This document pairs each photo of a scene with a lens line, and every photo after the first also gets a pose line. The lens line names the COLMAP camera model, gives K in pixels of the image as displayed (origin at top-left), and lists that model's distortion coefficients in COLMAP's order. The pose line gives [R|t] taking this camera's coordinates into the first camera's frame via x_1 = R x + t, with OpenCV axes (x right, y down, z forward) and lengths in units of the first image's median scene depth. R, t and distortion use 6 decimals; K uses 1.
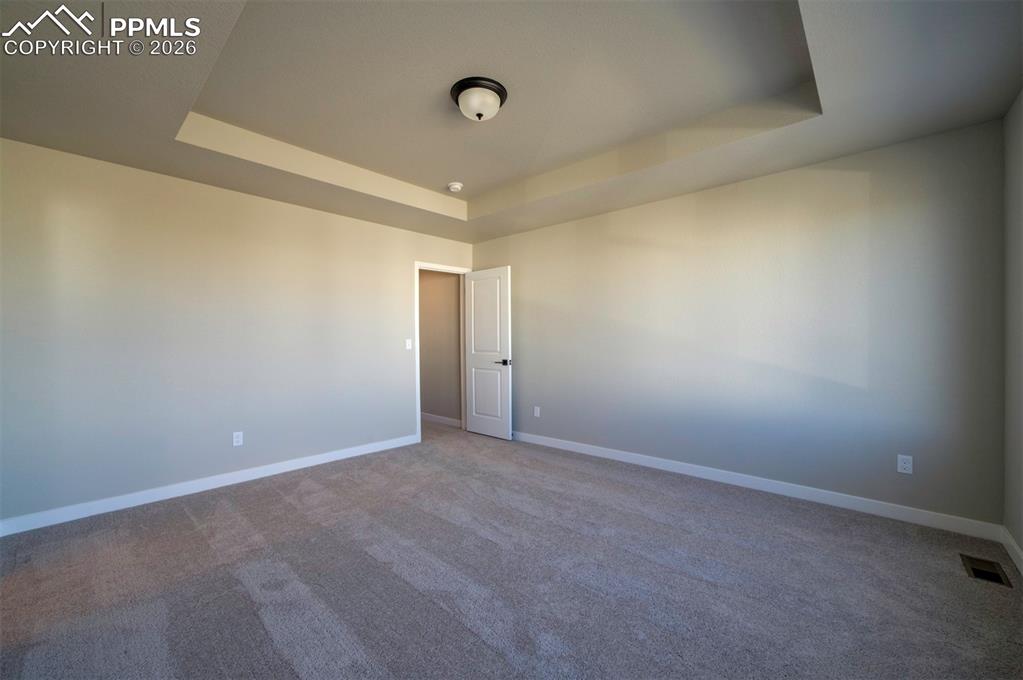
lens RADIAL K [[399.7, 0, 511.5], [0, 399.7, 340.0], [0, 0, 1]] dist [-0.000985, -0.000008]
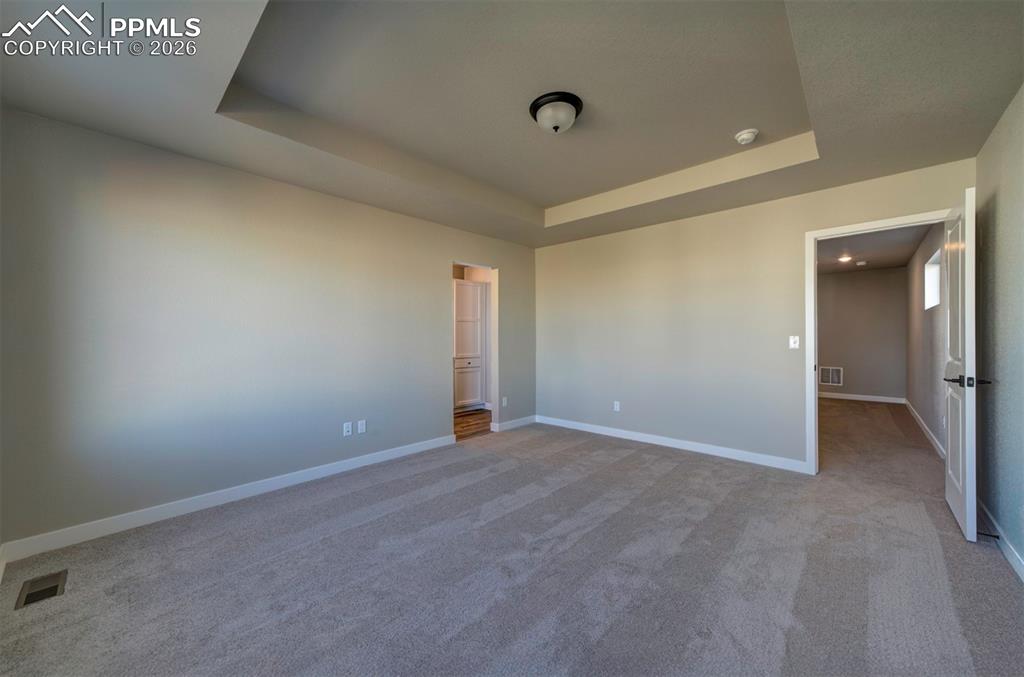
lens RADIAL K [[380.9, 0, 510.6], [0, 380.9, 340.2], [0, 0, 1]] dist [-0.010200, 0.004624]
pose [[-0.013266, 0.009686, -0.999865, 0.611490], [0.005108, 0.999941, 0.009619, -0.003689], [0.999899, -0.004980, -0.013314, 0.576889]]
